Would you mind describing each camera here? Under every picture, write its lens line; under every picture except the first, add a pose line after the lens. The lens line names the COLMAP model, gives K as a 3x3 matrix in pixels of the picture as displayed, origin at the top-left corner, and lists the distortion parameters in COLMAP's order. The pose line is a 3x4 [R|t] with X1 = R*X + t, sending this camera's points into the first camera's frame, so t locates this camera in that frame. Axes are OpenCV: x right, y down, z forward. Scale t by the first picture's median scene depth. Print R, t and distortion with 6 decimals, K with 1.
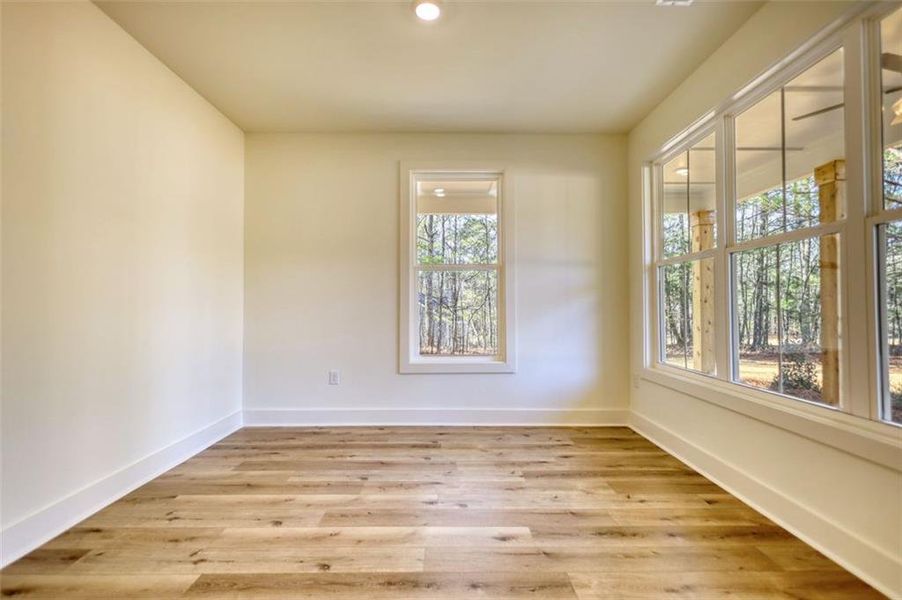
lens RADIAL K [[424.0, 0, 451.2], [0, 424.0, 298.3], [0, 0, 1]] dist [0.000296, -0.000161]
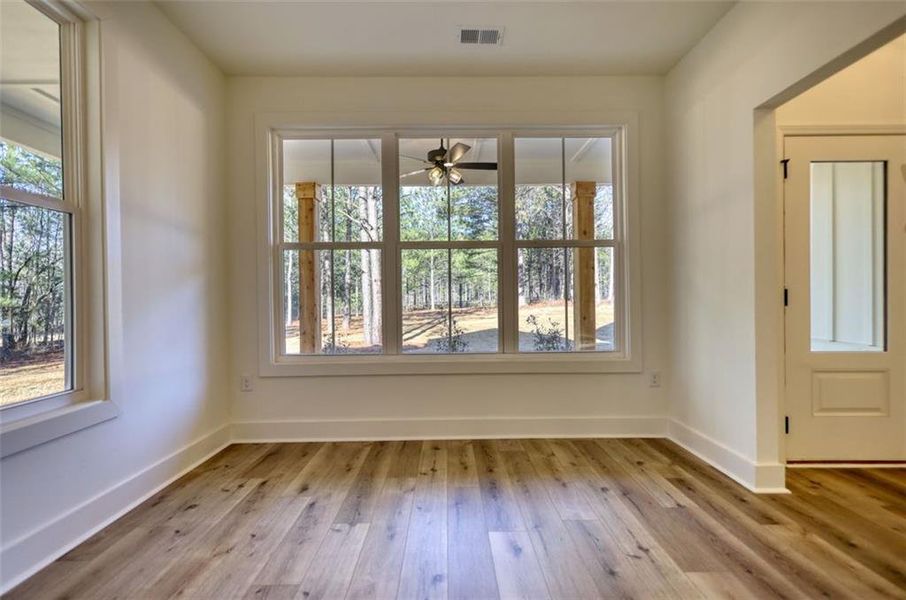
lens RADIAL K [[426.3, 0, 452.6], [0, 426.3, 302.8], [0, 0, 1]] dist [-0.000725, 0.000092]
pose [[-0.006036, -0.003969, 0.999974, -0.518510], [-0.008697, 0.999955, 0.003916, 0.038692], [-0.999944, -0.008673, -0.006070, 0.786811]]
